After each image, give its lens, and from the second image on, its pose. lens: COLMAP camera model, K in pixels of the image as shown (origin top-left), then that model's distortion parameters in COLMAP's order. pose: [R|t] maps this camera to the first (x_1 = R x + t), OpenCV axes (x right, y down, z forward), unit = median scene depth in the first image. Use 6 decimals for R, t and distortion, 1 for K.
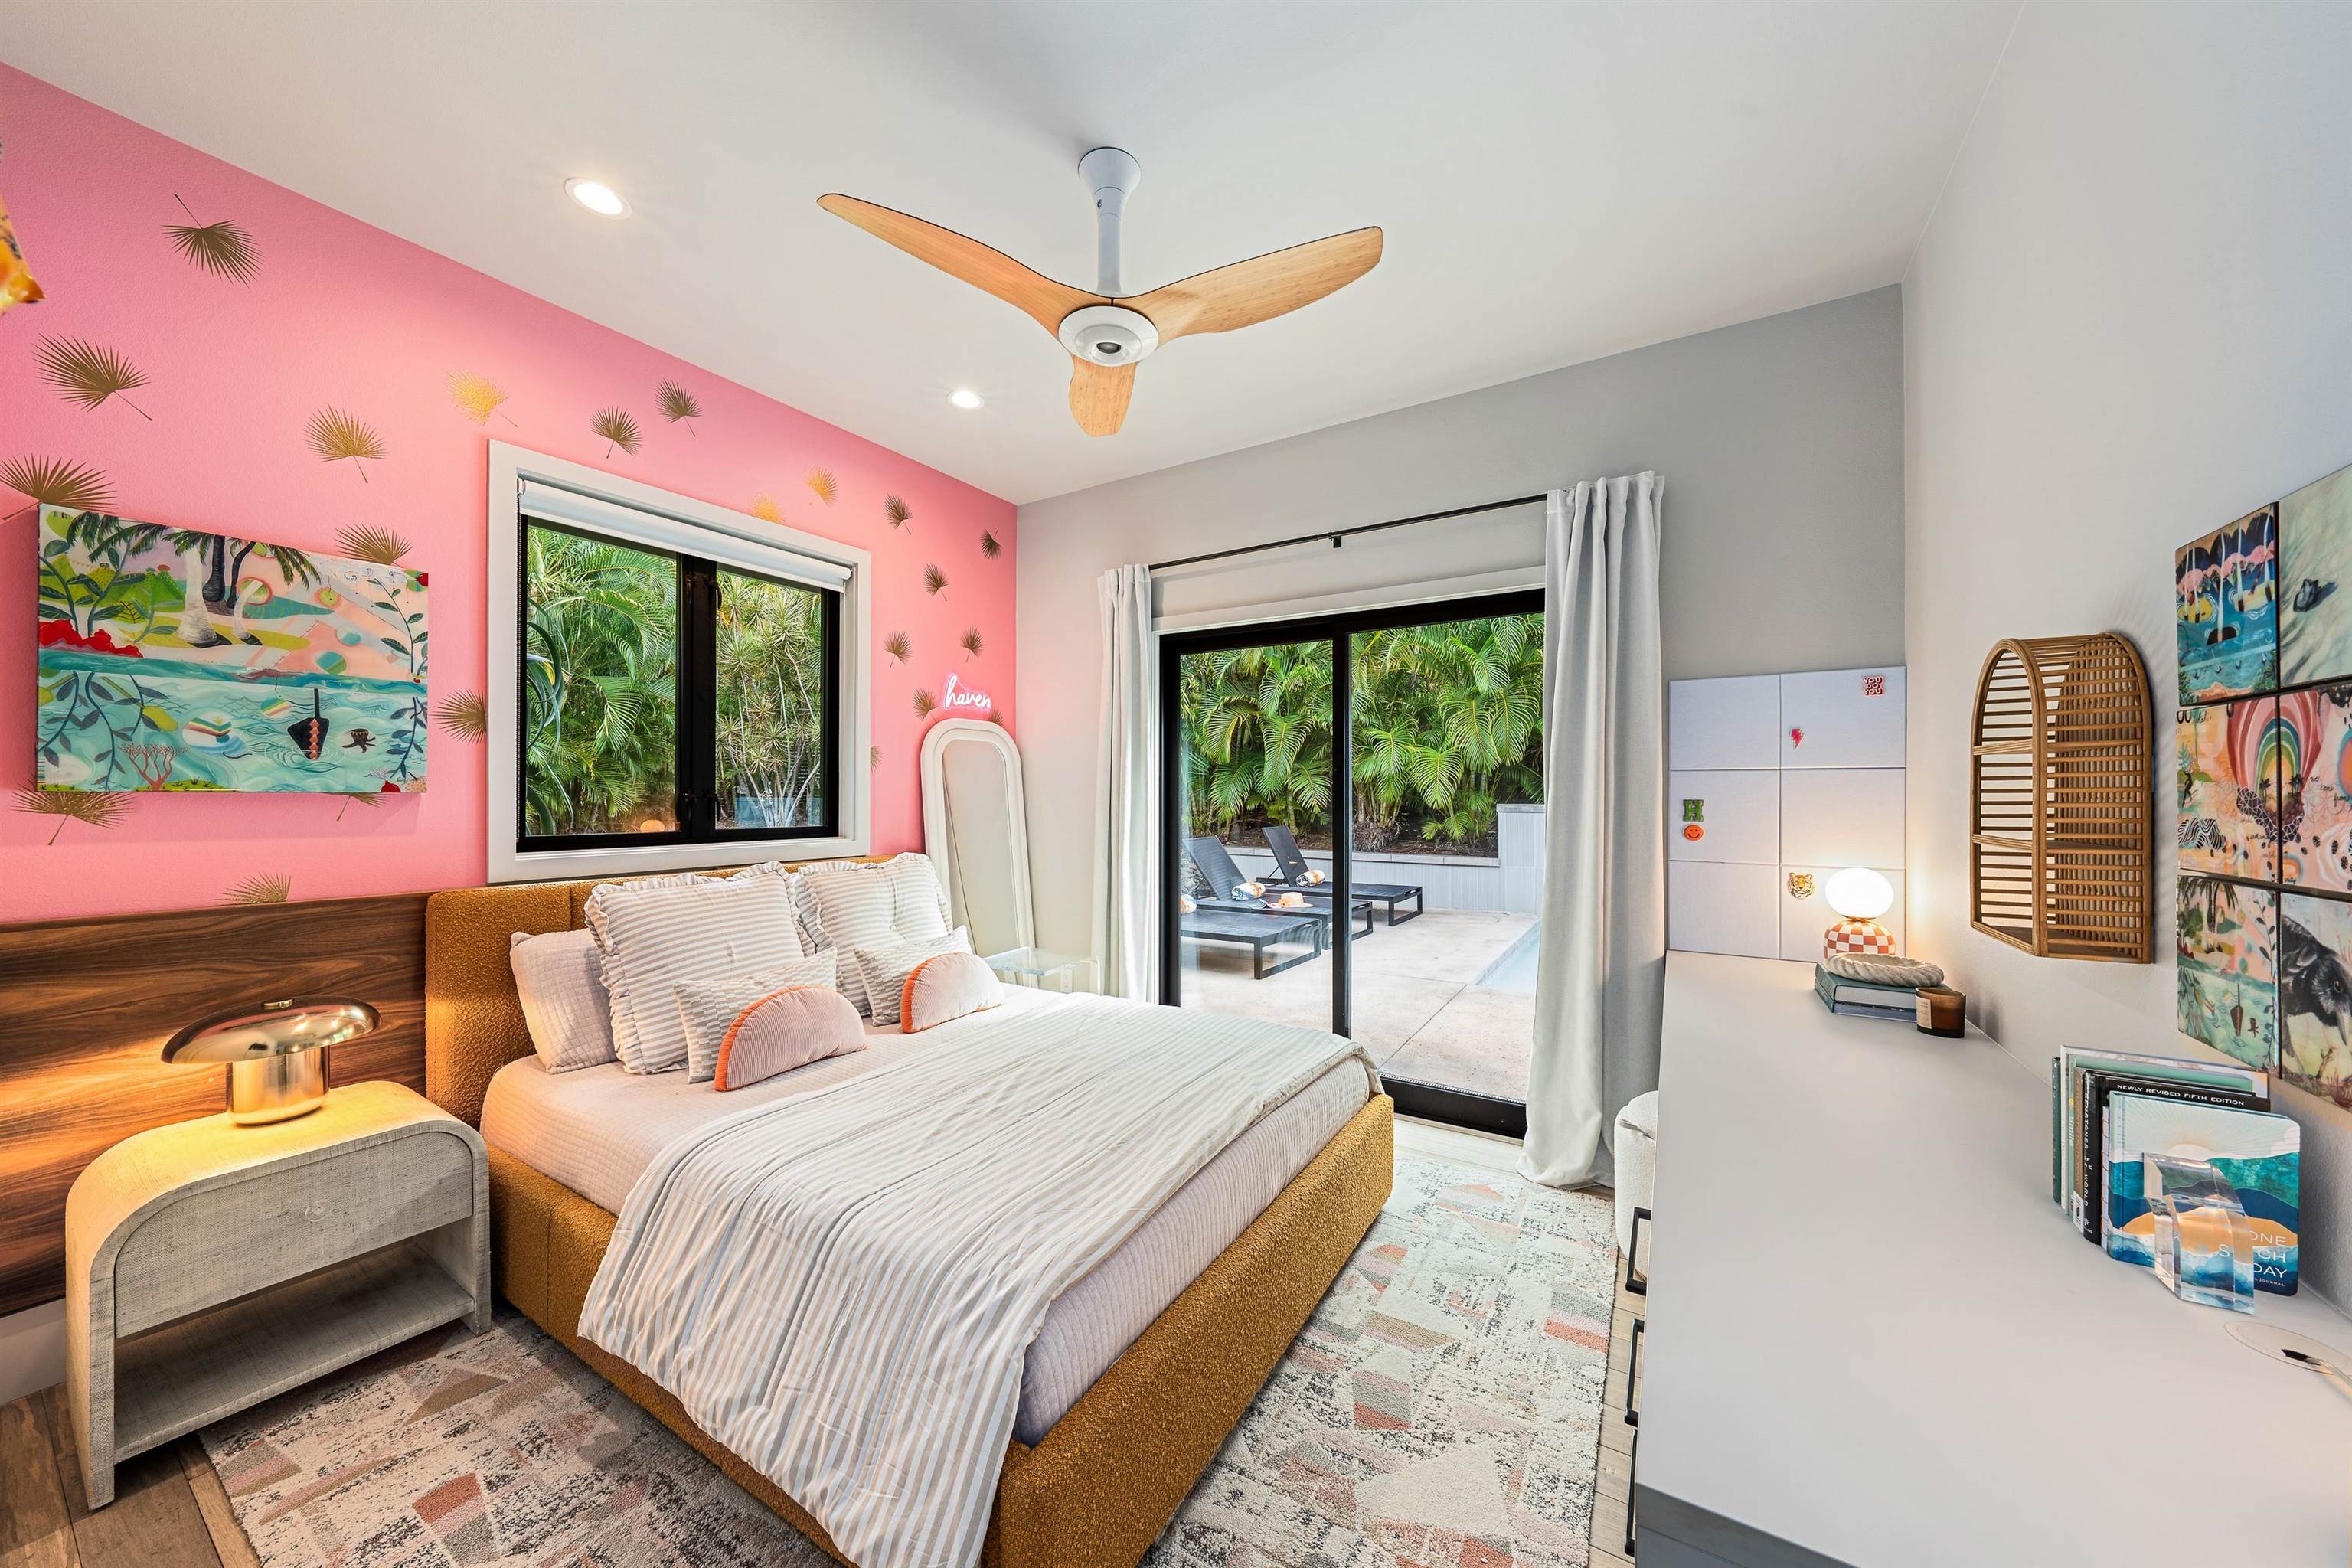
lens RADIAL K [[801.0, 0, 1173.4], [0, 801.0, 771.3], [0, 0, 1]] dist [-0.002795, 0.000142]
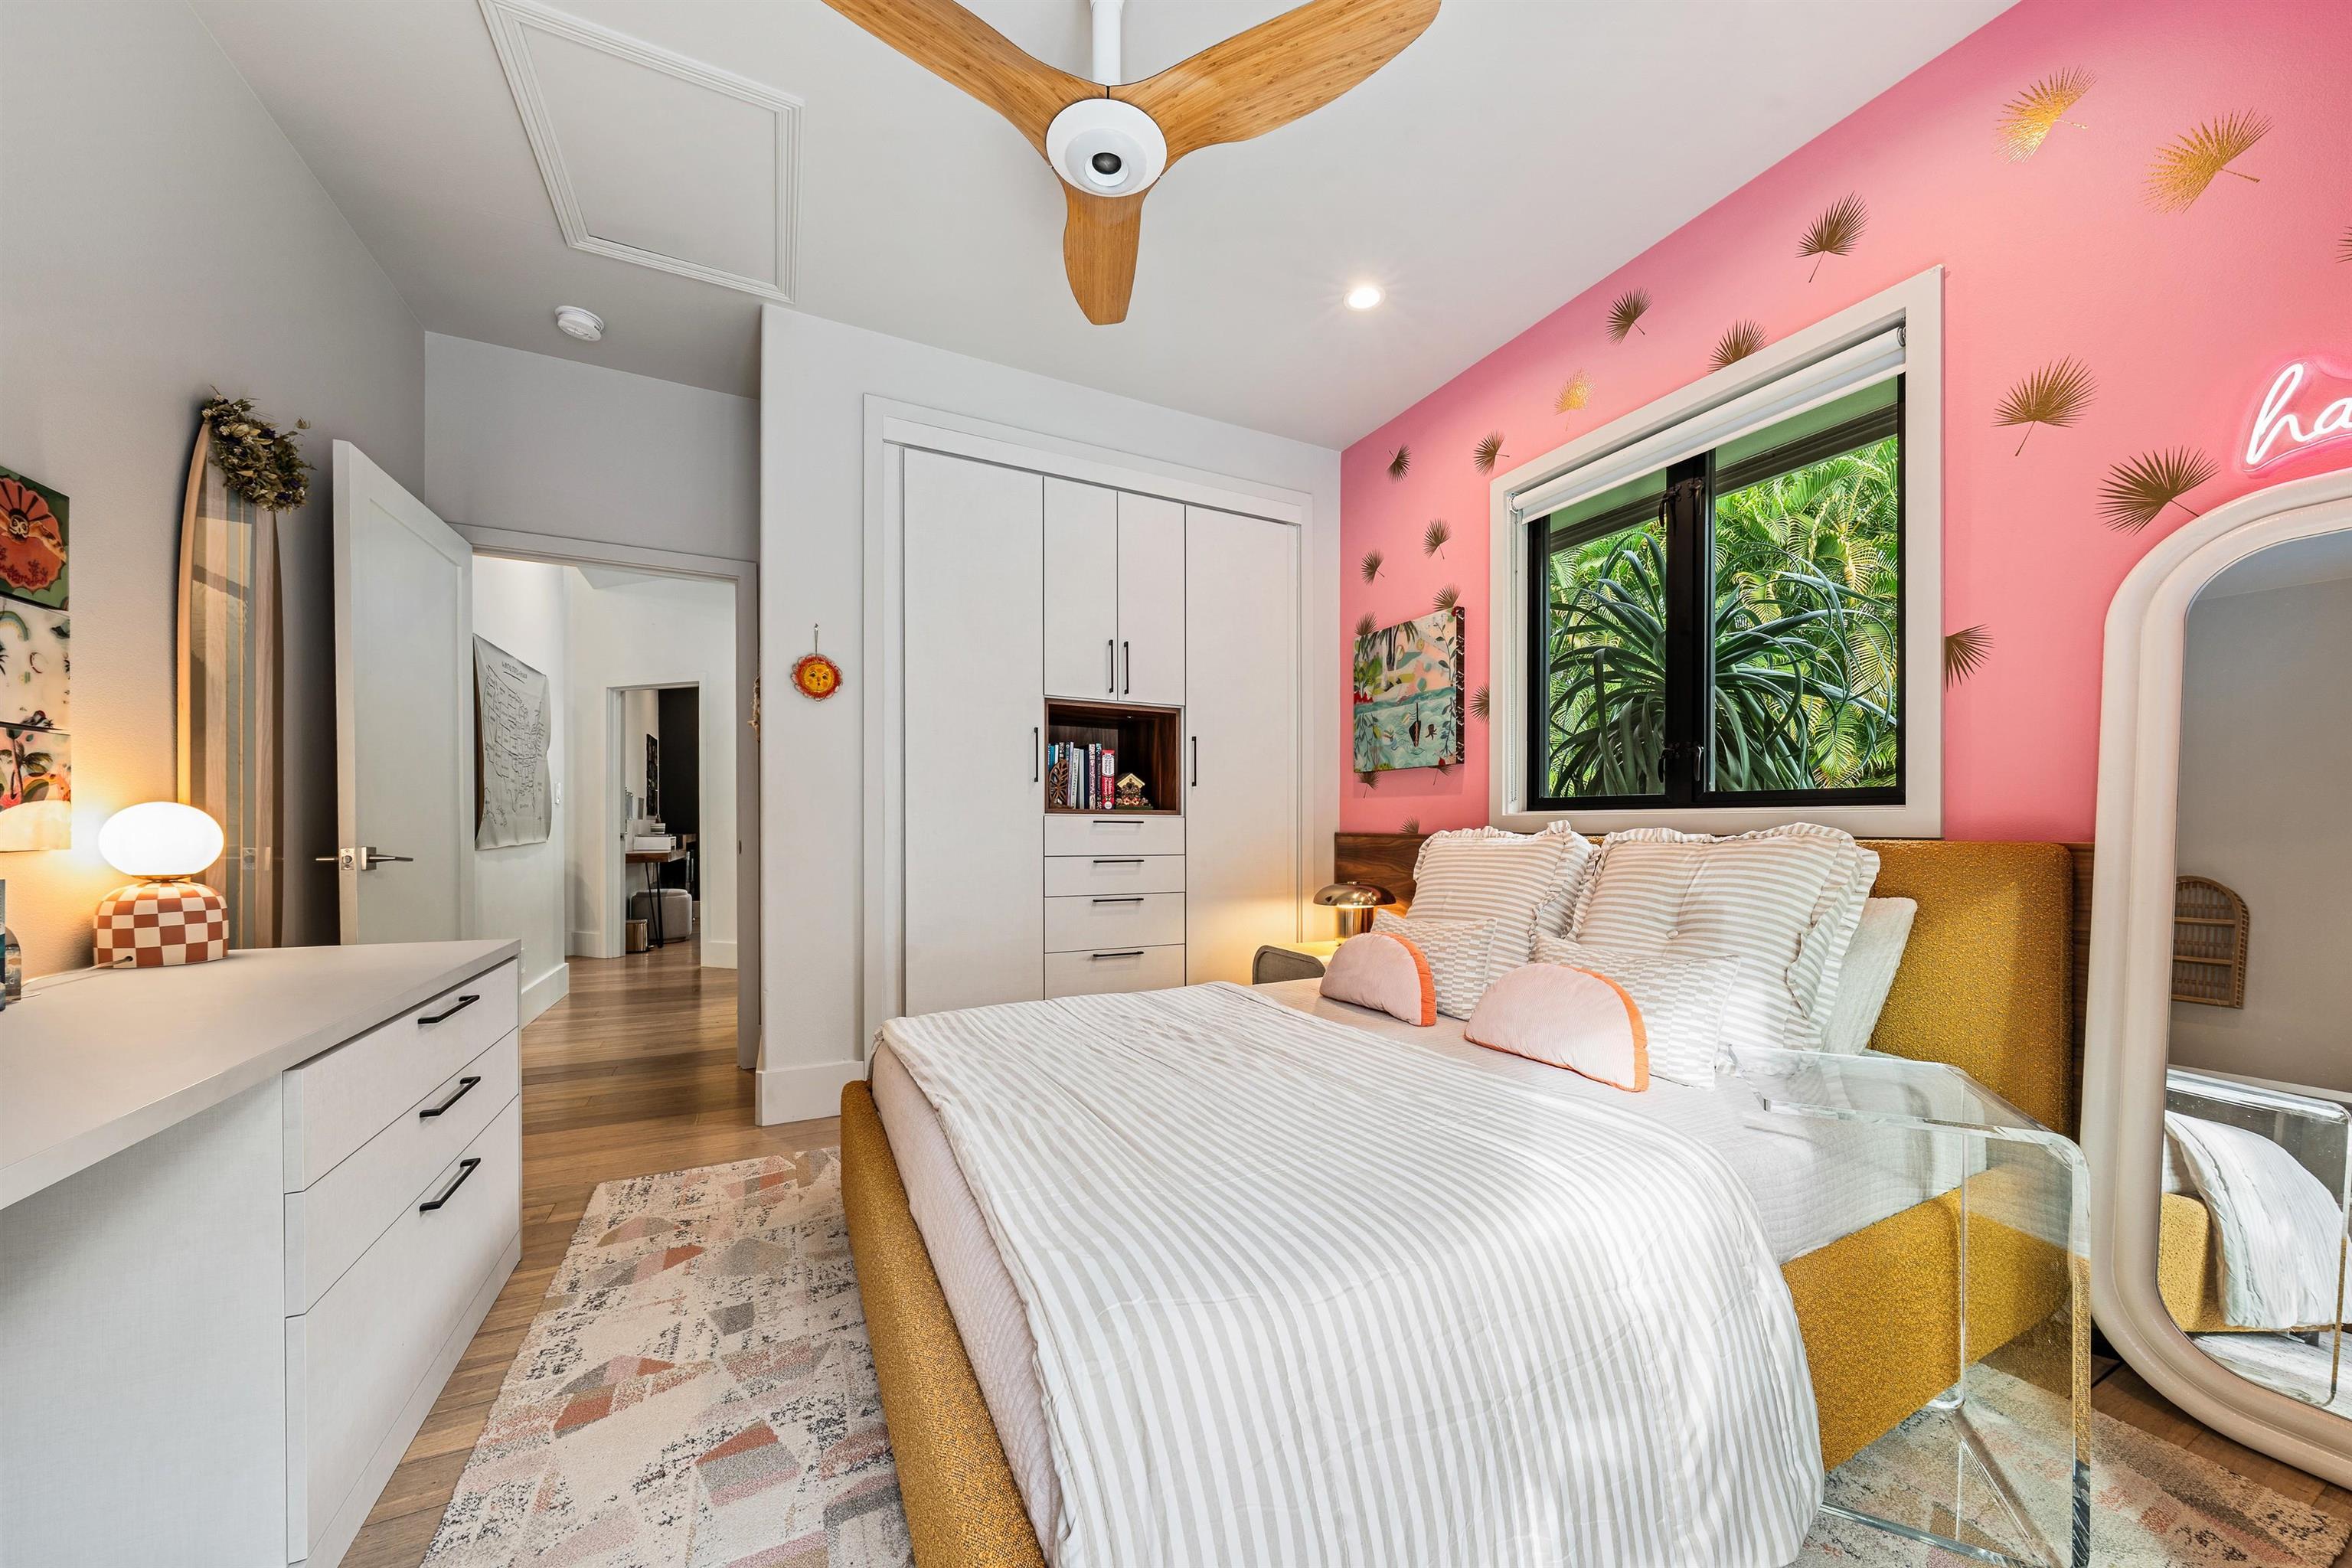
lens RADIAL K [[809.3, 0, 1179.9], [0, 809.3, 829.4], [0, 0, 1]] dist [-0.000222, -0.000023]
pose [[-0.522513, -0.000741, -0.852631, 0.600344], [0.017305, 0.999784, -0.011474, 0.170970], [0.852455, -0.020750, -0.522388, 1.512530]]
